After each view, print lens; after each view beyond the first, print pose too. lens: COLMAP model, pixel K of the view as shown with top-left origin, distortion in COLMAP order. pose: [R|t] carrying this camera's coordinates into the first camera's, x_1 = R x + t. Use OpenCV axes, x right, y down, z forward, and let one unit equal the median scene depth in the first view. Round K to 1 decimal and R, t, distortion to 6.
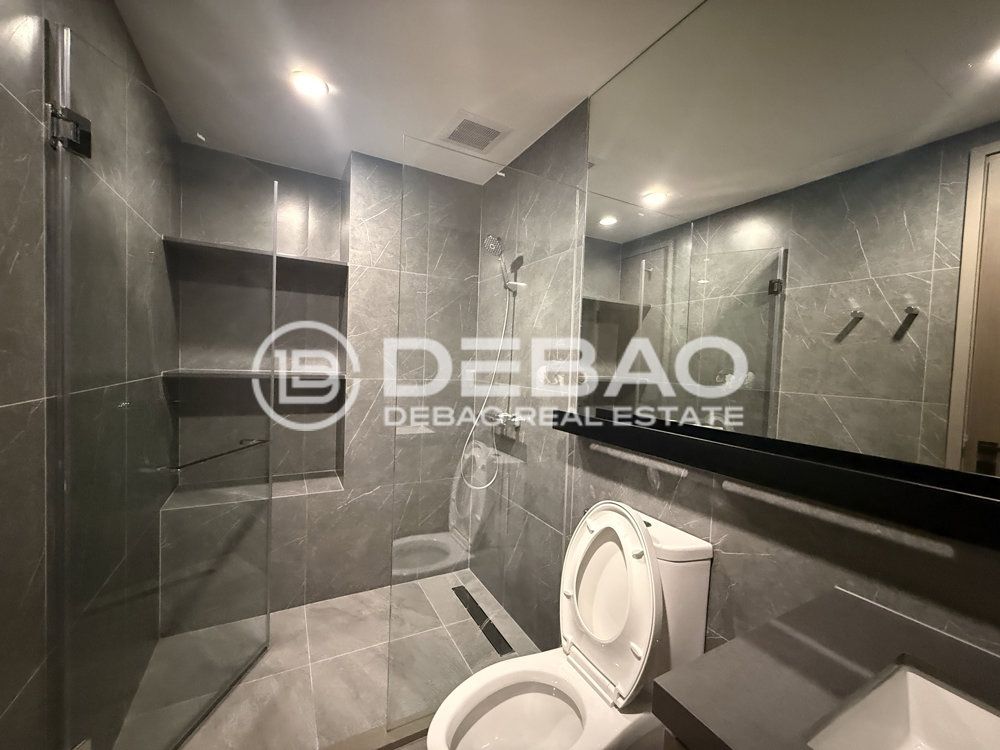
lens RADIAL K [[404.5, 0, 494.4], [0, 404.5, 378.8], [0, 0, 1]] dist [-0.001963, -0.000091]
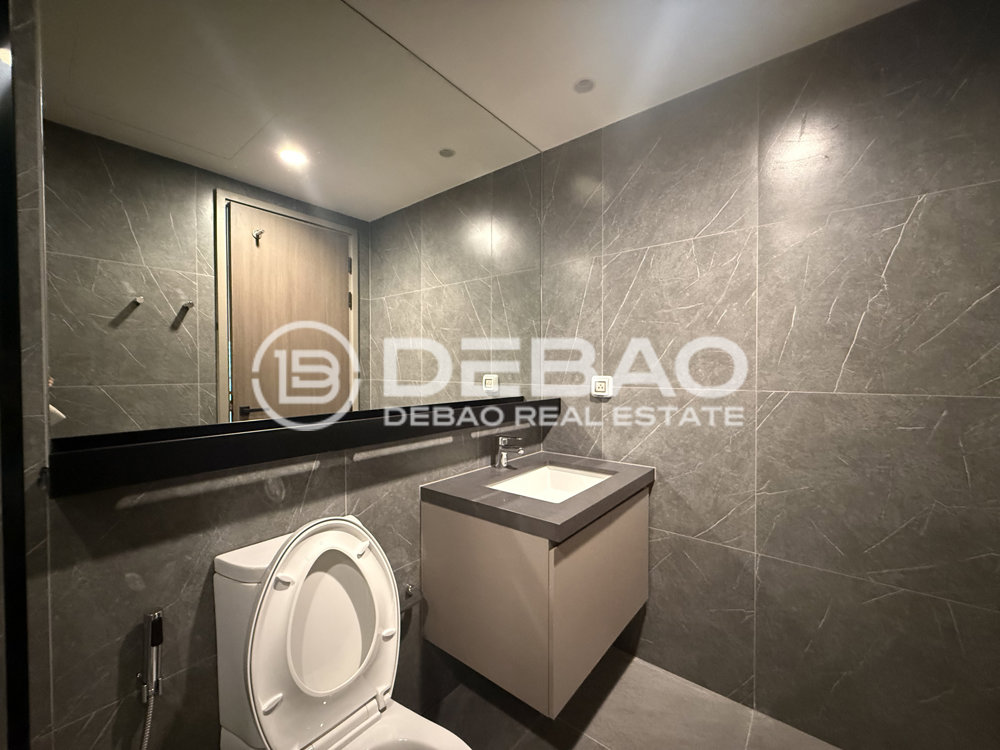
lens RADIAL K [[399.5, 0, 498.4], [0, 399.5, 375.5], [0, 0, 1]] dist [-0.000530, 0.000249]
pose [[-0.392808, -0.052262, 0.918134, -0.370986], [0.024920, 0.997412, 0.067436, -0.022321], [-0.919283, 0.049369, -0.390489, 0.627256]]
